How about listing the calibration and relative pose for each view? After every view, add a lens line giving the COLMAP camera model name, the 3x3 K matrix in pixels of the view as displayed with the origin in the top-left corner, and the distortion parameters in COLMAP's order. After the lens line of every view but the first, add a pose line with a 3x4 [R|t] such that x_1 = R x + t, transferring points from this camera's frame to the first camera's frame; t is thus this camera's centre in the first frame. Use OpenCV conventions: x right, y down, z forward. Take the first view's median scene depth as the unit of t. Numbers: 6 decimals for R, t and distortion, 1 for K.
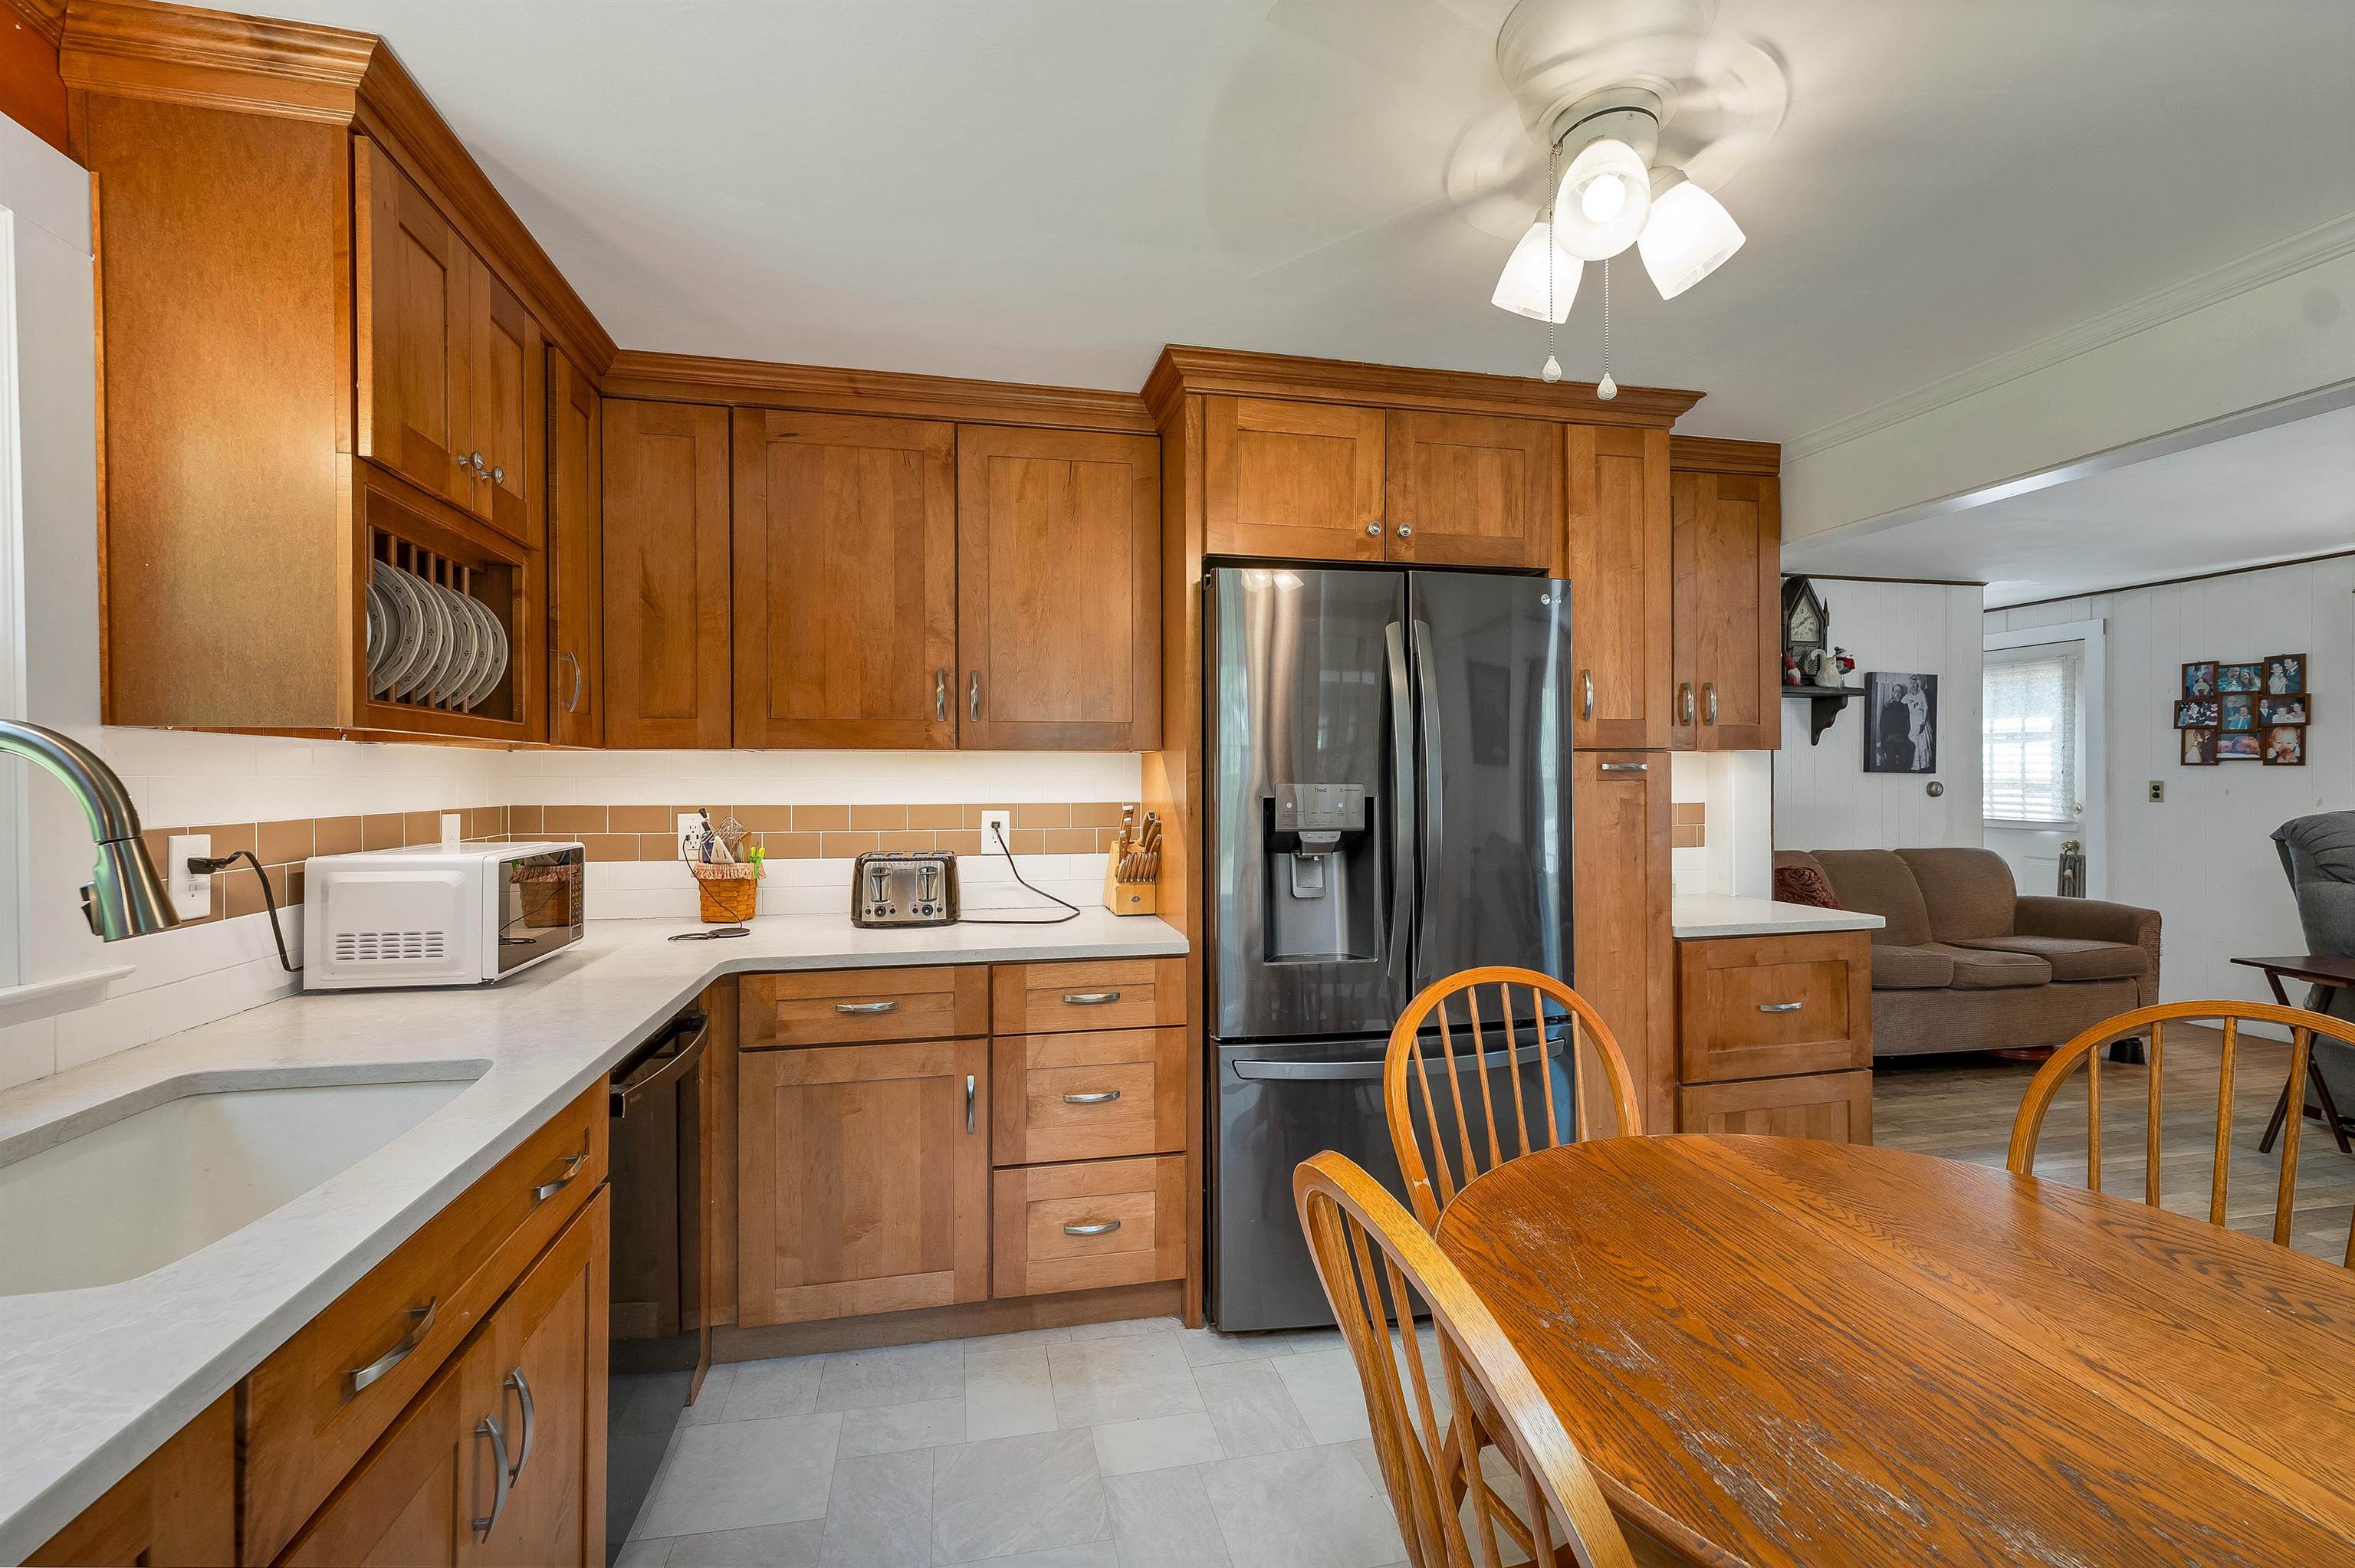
lens RADIAL K [[995.0, 0, 1159.9], [0, 995.0, 781.0], [0, 0, 1]] dist [0.001148, -0.000133]
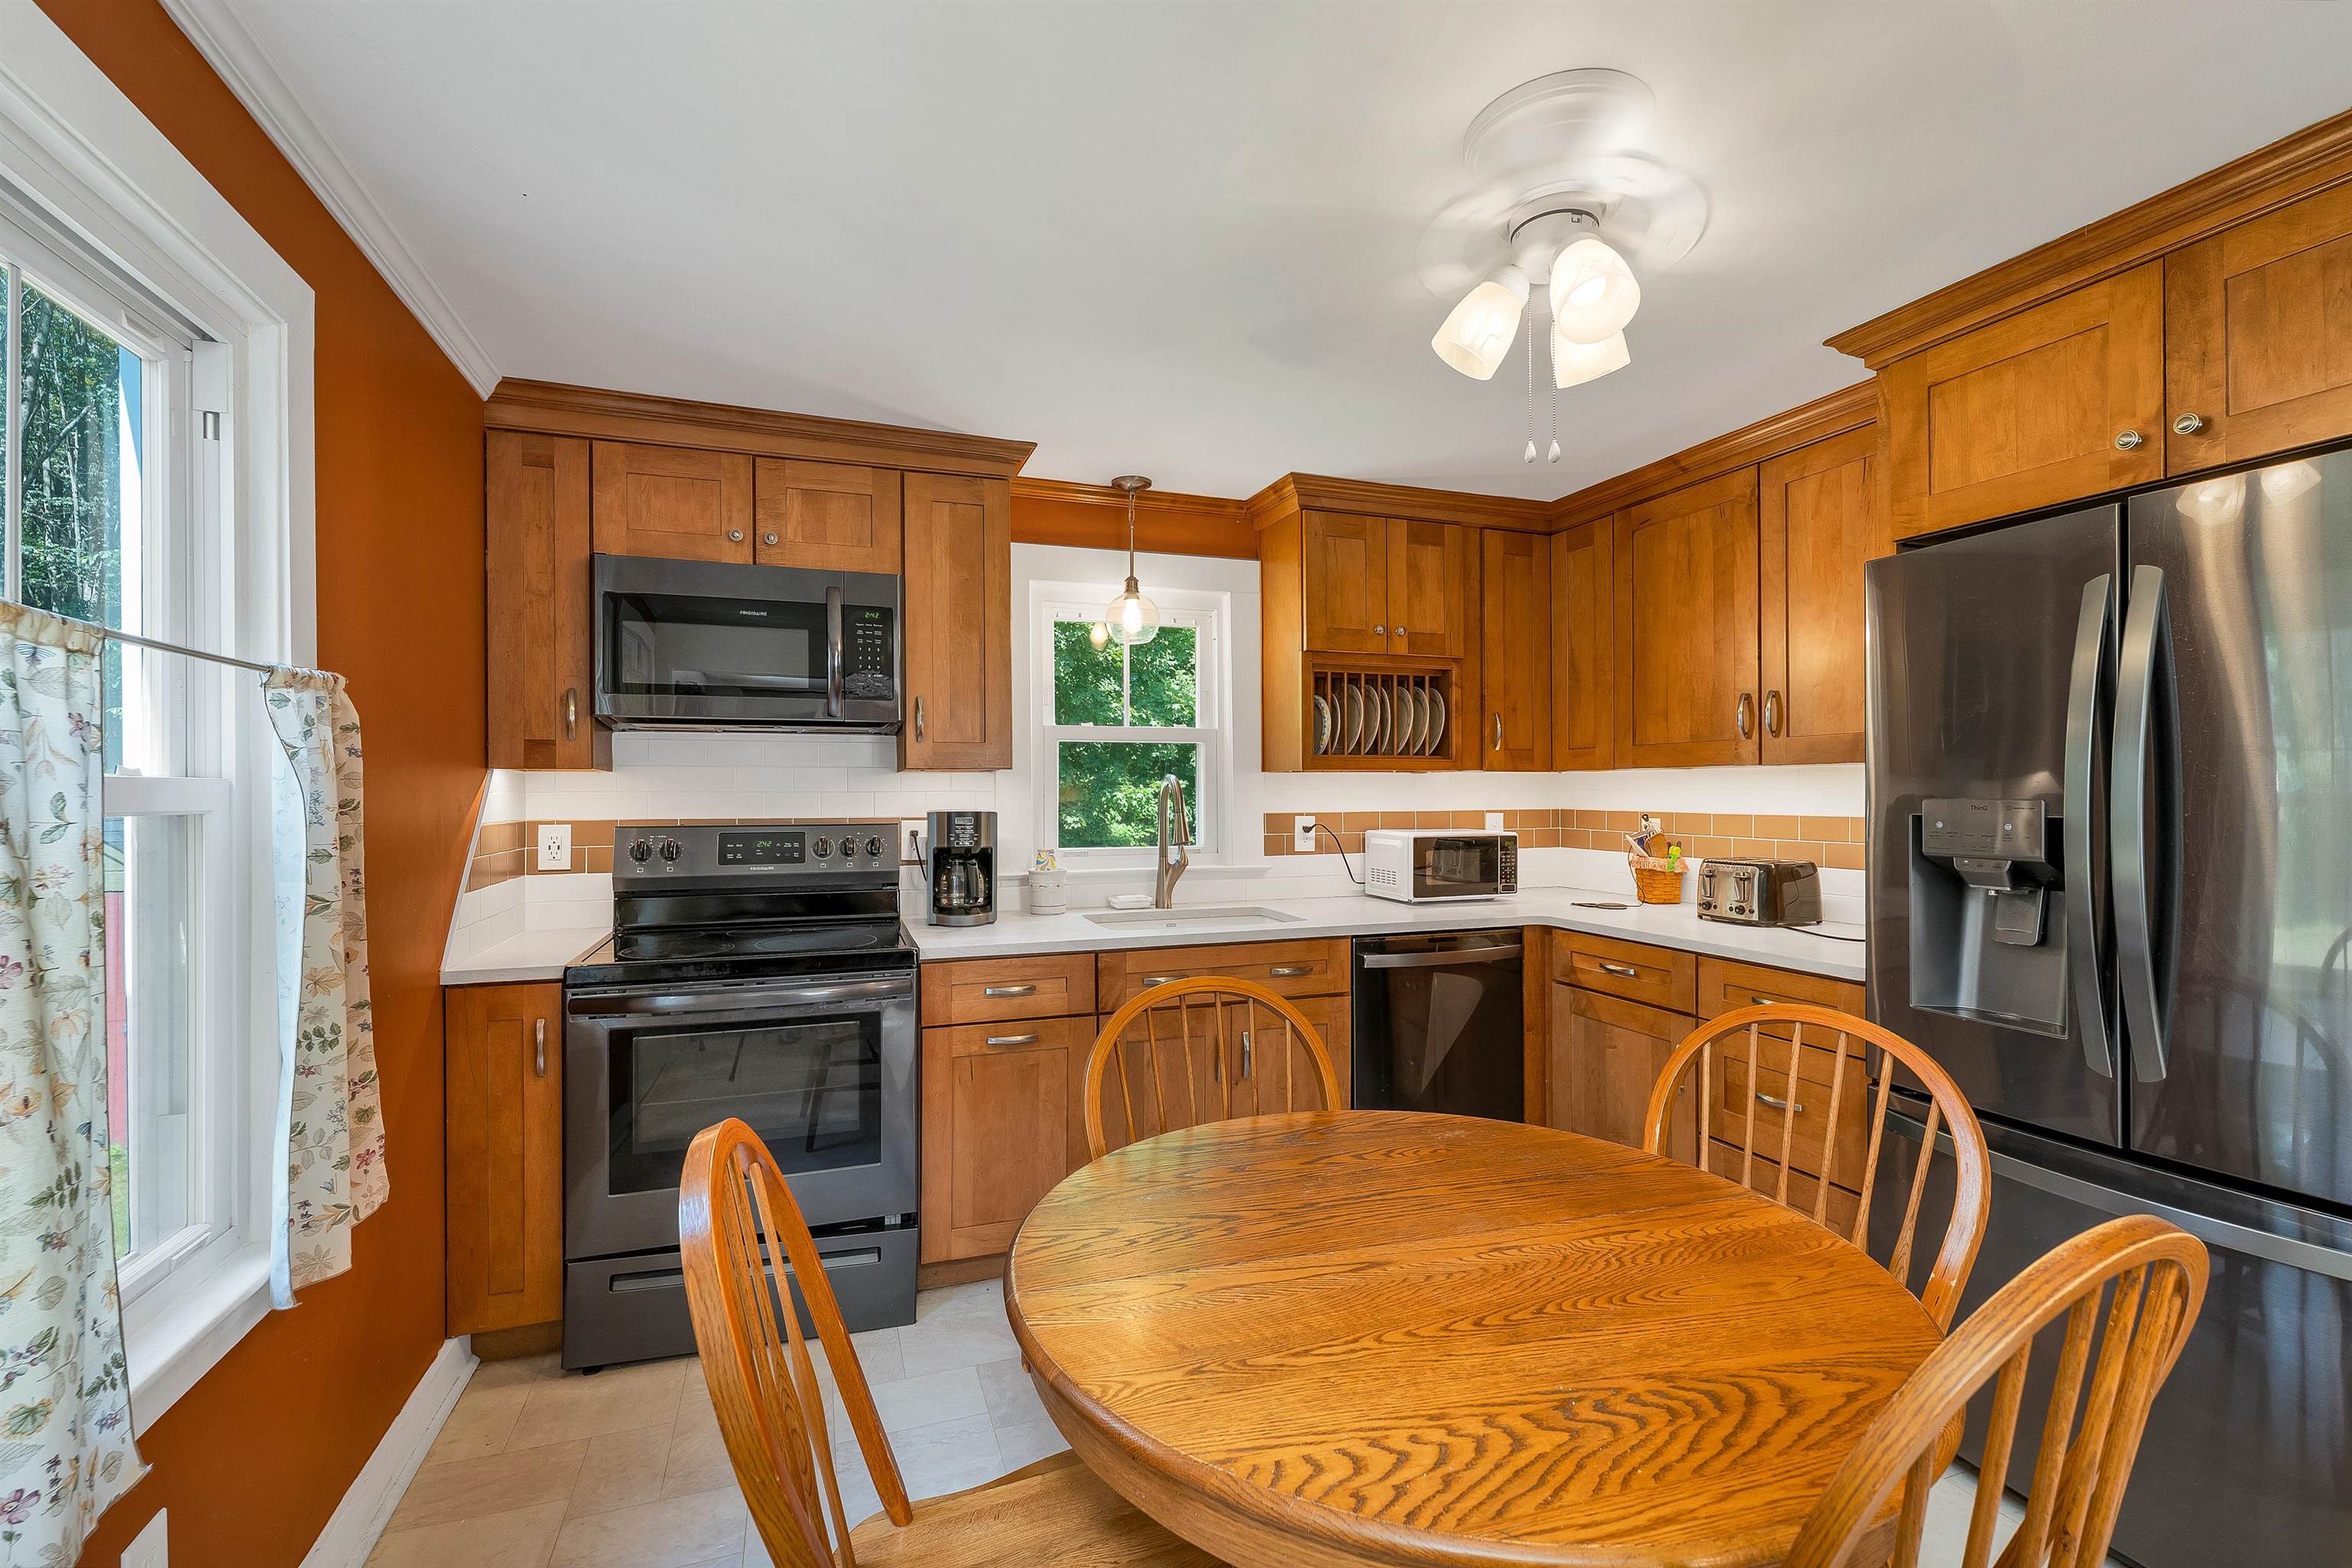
lens RADIAL K [[1000.6, 0, 1154.7], [0, 1000.6, 796.9], [0, 0, 1]] dist [0.001833, 0.000058]
pose [[0.124002, 0.006328, -0.992262, 0.420704], [0.000315, 0.999979, 0.006417, -0.002106], [0.992282, -0.001108, 0.123998, 0.111570]]
